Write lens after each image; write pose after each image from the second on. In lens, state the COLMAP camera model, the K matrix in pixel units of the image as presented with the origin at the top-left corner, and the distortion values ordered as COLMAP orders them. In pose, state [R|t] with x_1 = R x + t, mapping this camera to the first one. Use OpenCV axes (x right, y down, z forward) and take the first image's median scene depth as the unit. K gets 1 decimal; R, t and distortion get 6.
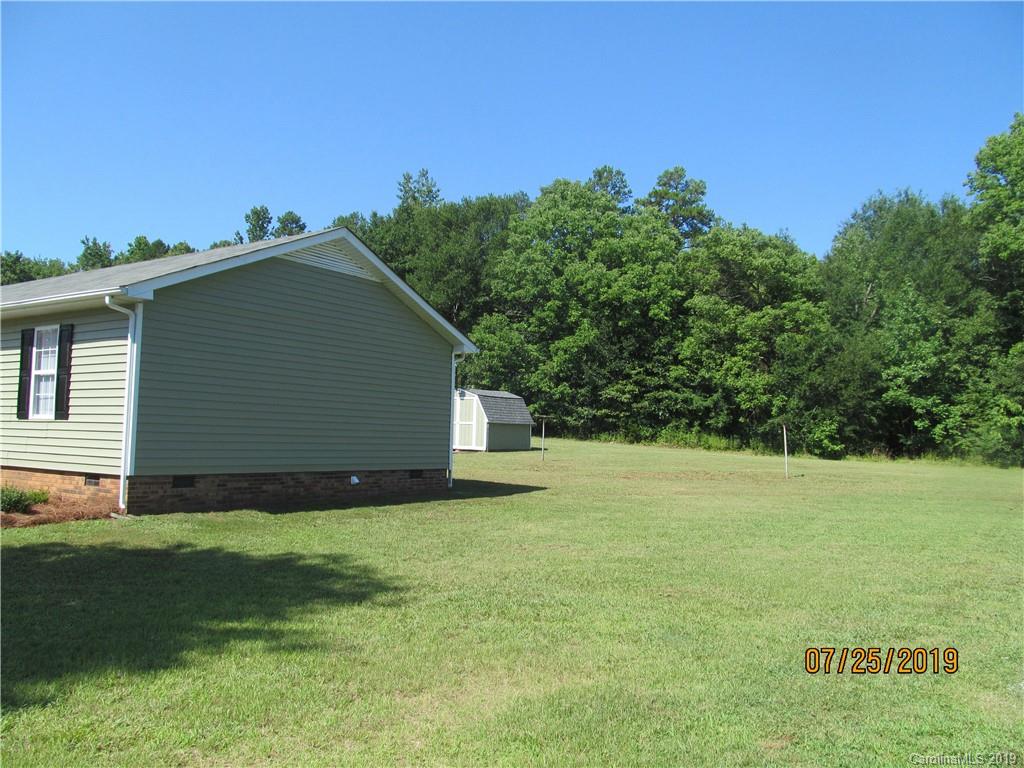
lens RADIAL K [[845.6, 0, 512.0], [0, 845.6, 384.0], [0, 0, 1]] dist [-0.061654, 0.015466]
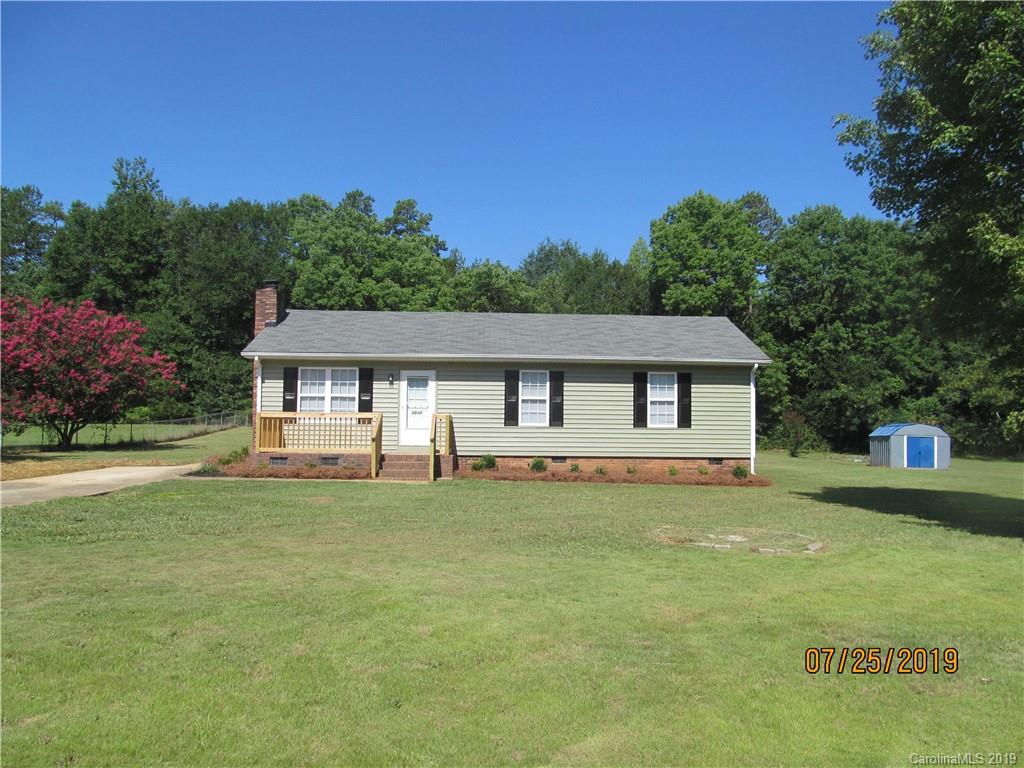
lens RADIAL K [[854.2, 0, 512.0], [0, 854.2, 384.0], [0, 0, 1]] dist [-0.097320, 0.003013]
pose [[0.813631, 0.023468, 0.580907, -0.470843], [-0.029501, 0.999564, 0.000938, -0.009950], [-0.580632, -0.017900, 0.813969, -0.057727]]
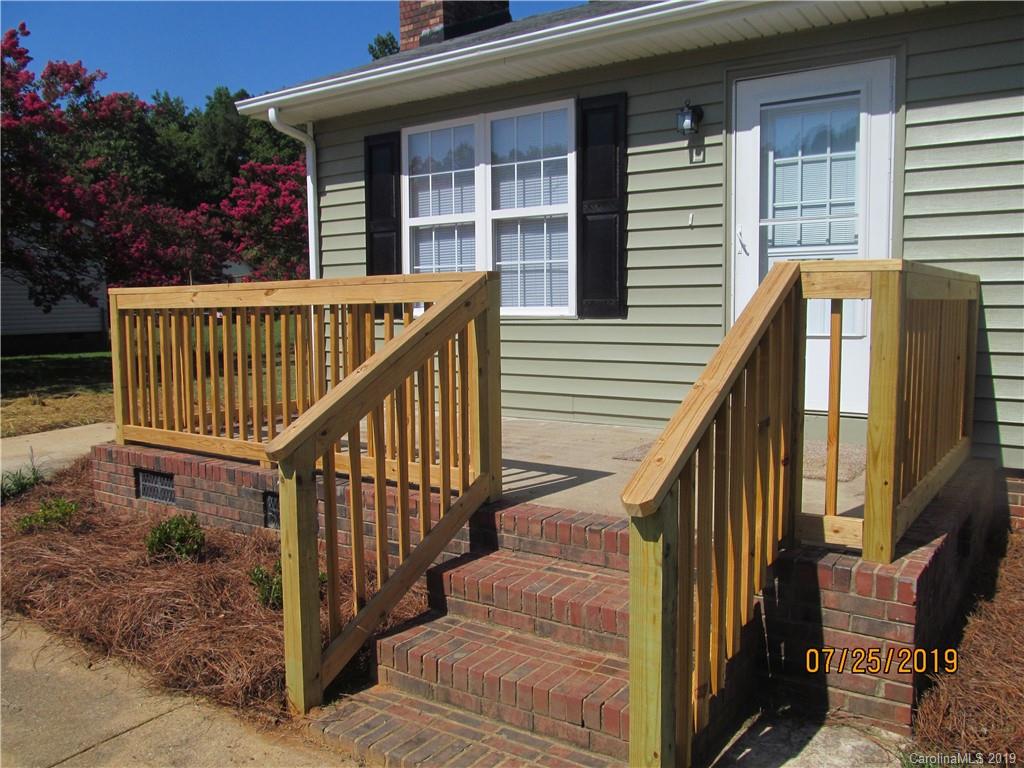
lens RADIAL K [[845.6, 0, 512.0], [0, 845.6, 384.0], [0, 0, 1]] dist [-0.061654, 0.015466]
pose [[0.998989, -0.030679, -0.032853, -0.285052], [0.035540, 0.986575, 0.159393, 0.003612], [0.027522, -0.160399, 0.986668, 0.231544]]
